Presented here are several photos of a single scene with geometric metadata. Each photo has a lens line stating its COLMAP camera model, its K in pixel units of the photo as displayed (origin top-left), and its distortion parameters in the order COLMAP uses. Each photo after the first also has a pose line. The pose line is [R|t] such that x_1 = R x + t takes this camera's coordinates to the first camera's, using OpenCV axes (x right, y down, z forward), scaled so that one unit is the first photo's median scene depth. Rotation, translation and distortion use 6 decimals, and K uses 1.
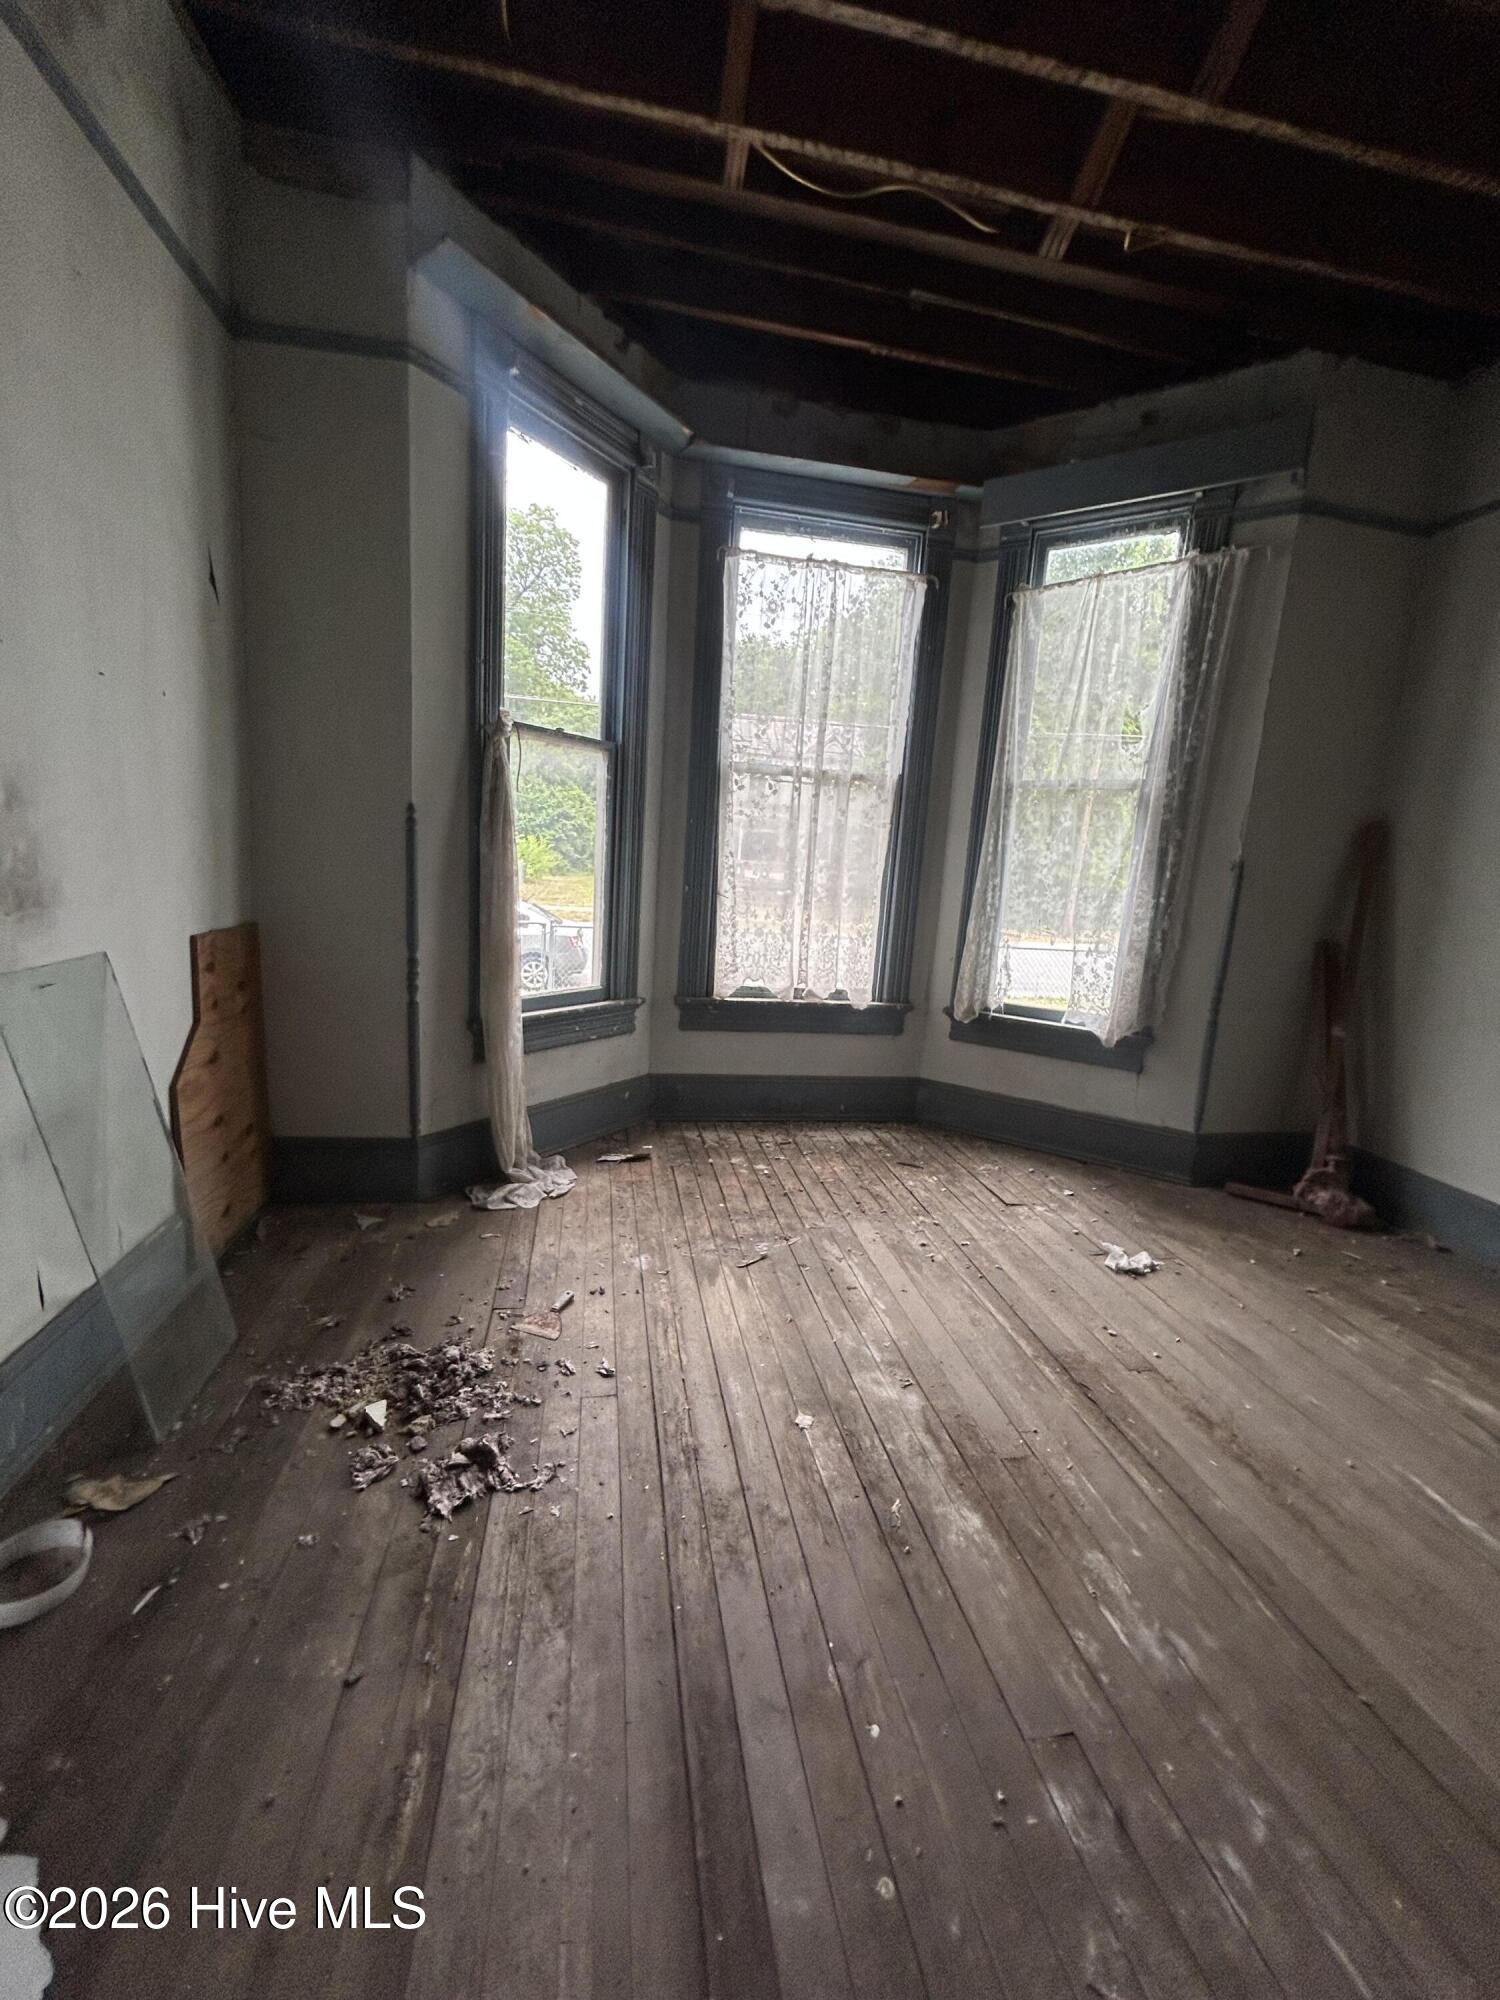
lens RADIAL K [[804.1, 0, 751.5], [0, 804.1, 1012.5], [0, 0, 1]] dist [-0.003689, 0.001271]
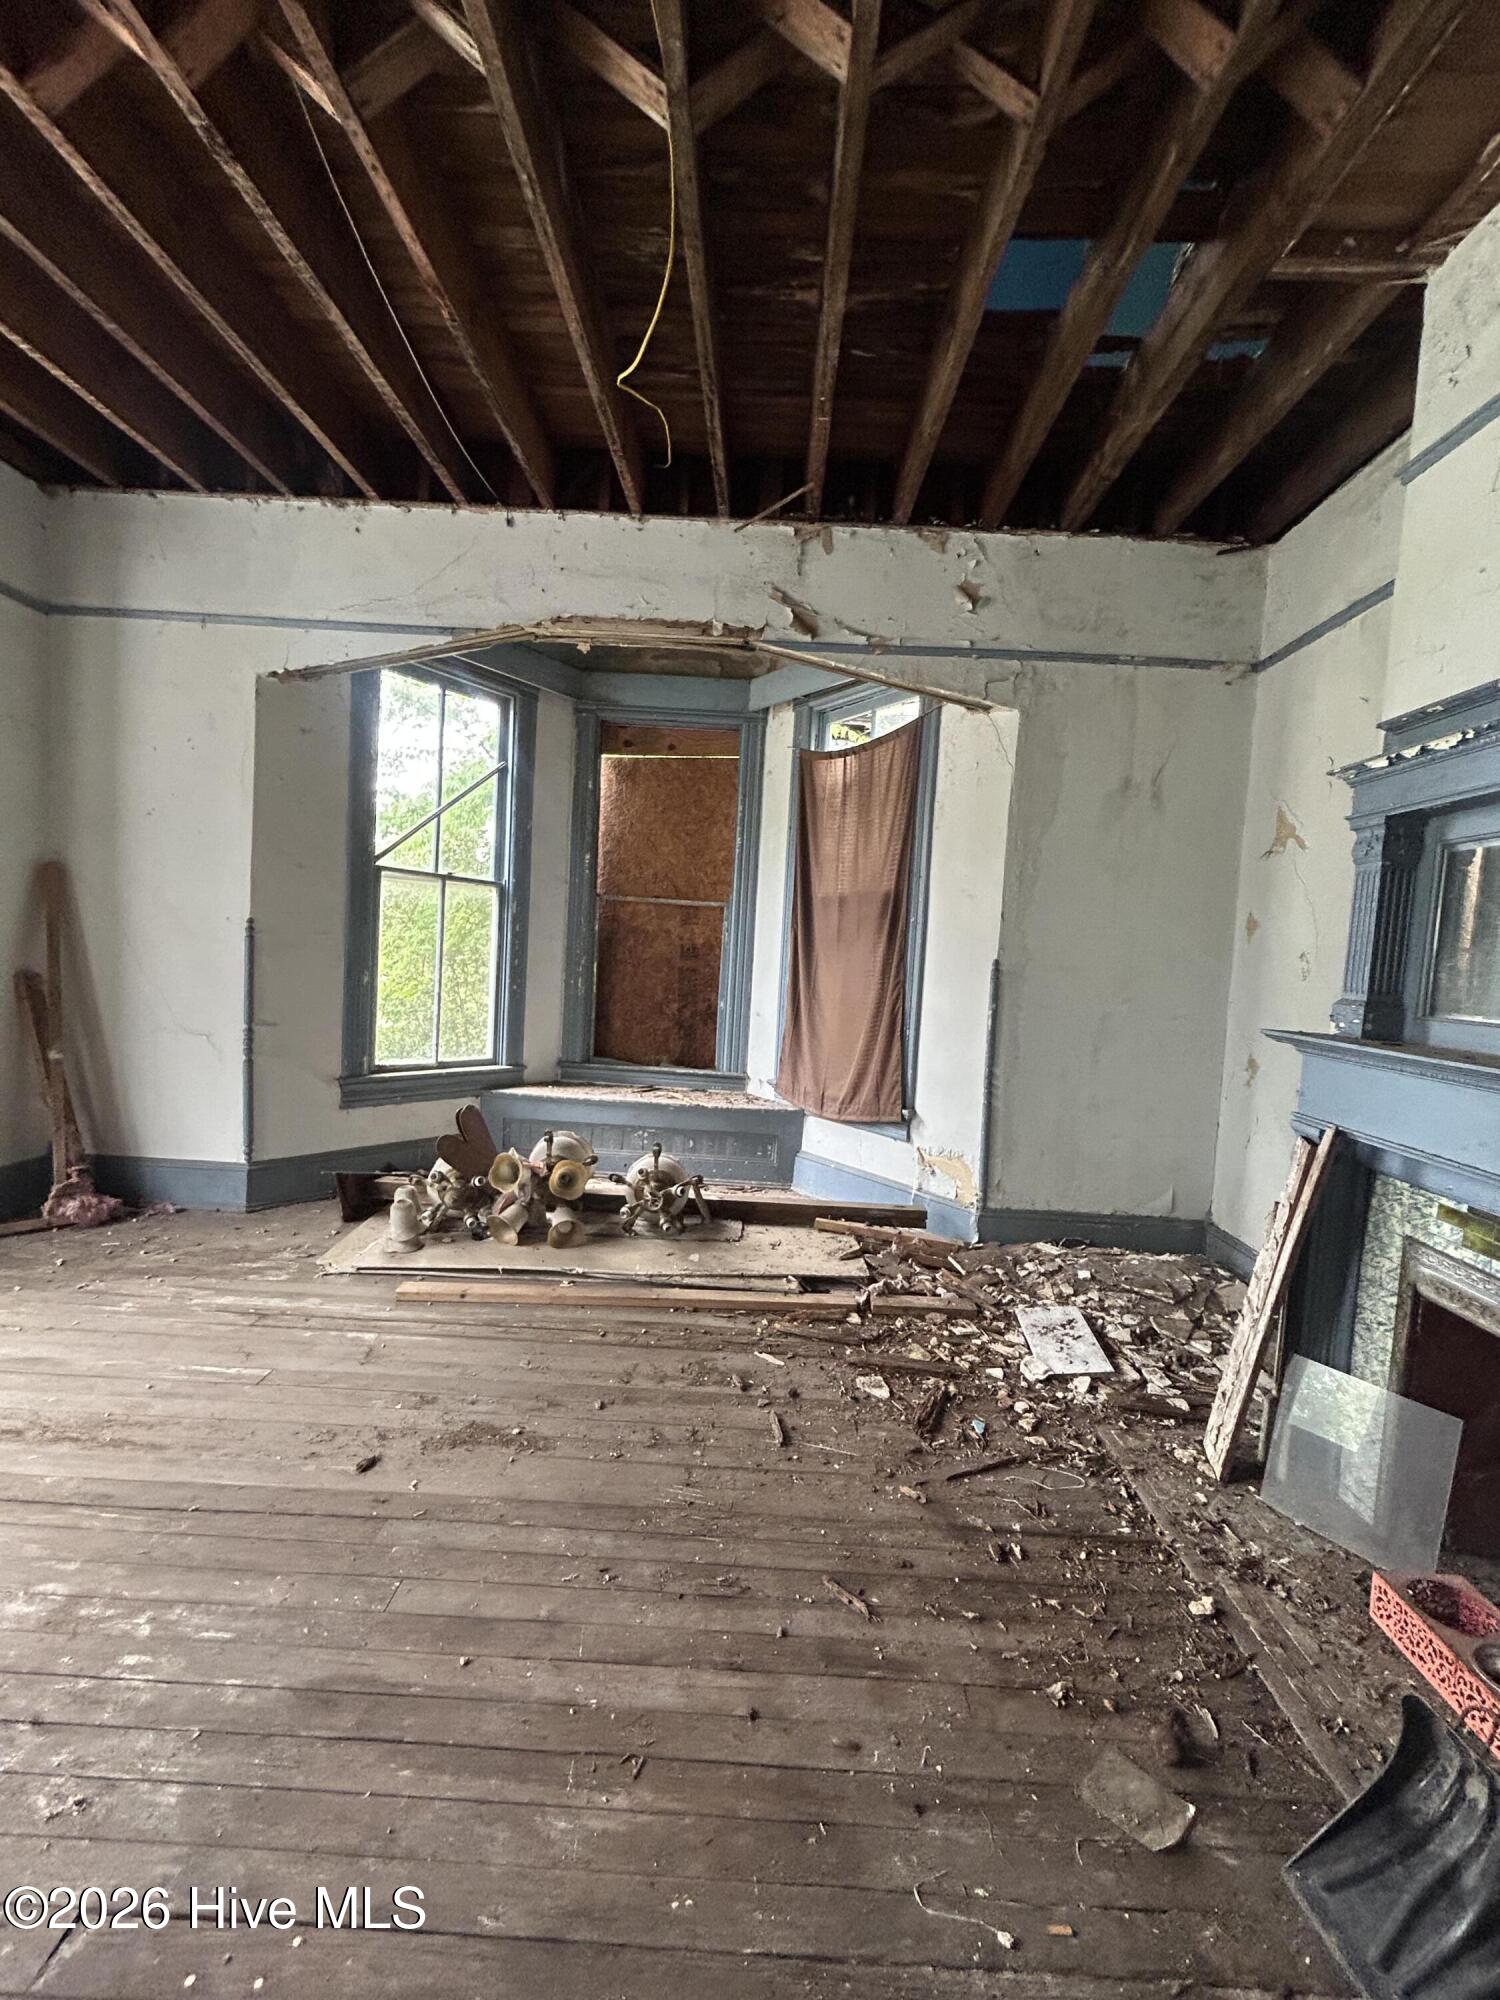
lens RADIAL K [[804.1, 0, 756.9], [0, 804.1, 1011.4], [0, 0, 1]] dist [-0.003689, 0.001271]
pose [[0.192872, -0.116739, 0.974255, -0.144751], [0.130187, 0.987164, 0.092513, -0.012128], [-0.972549, 0.108992, 0.205594, -0.162684]]
